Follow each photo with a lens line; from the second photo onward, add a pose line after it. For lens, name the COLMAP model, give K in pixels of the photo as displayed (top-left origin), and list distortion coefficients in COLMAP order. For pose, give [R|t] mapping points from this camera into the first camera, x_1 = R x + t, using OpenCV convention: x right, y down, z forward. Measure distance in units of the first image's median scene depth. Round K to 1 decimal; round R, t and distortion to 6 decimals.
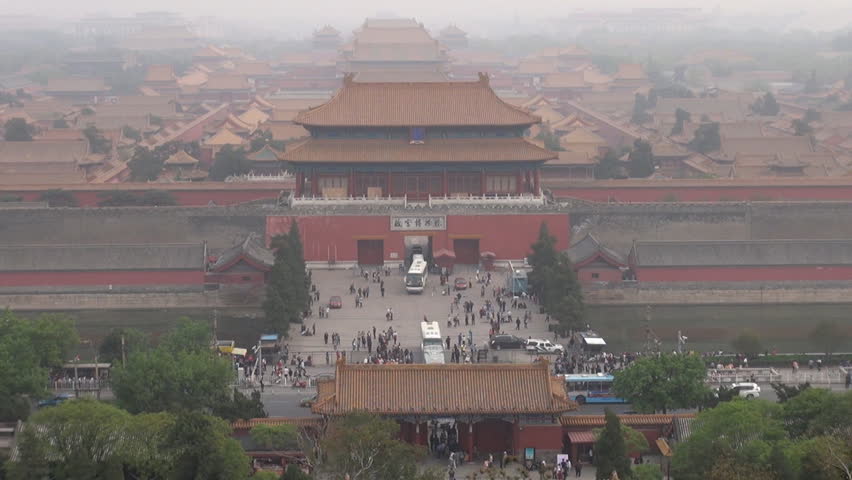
lens RADIAL K [[1565.6, 0, 417.4], [0, 1565.6, 245.2], [0, 0, 1]] dist [0.016533, 0.000000]
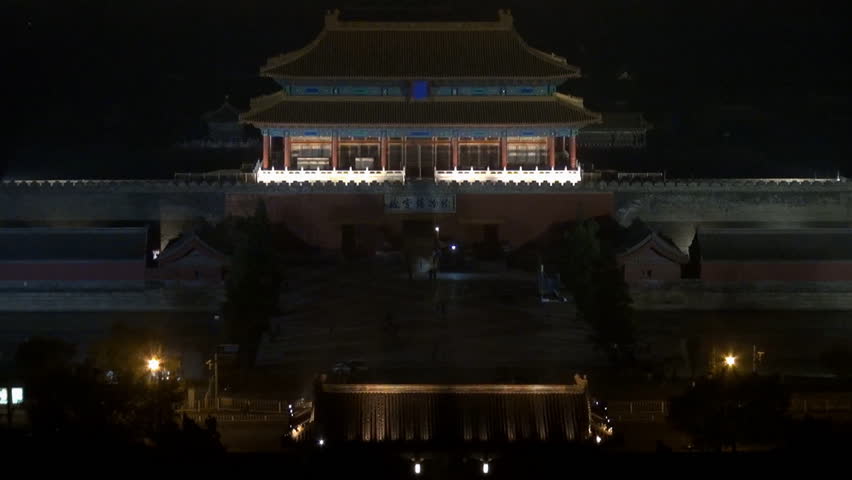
lens RADIAL K [[1790.1, 0, 416.7], [0, 1790.1, 248.2], [0, 0, 1]] dist [0.006940, 0.000000]
pose [[0.999974, 0.006609, -0.003033, 0.001656], [-0.006577, 0.999925, 0.010317, -0.001179], [0.003101, -0.010297, 0.999942, 0.108539]]
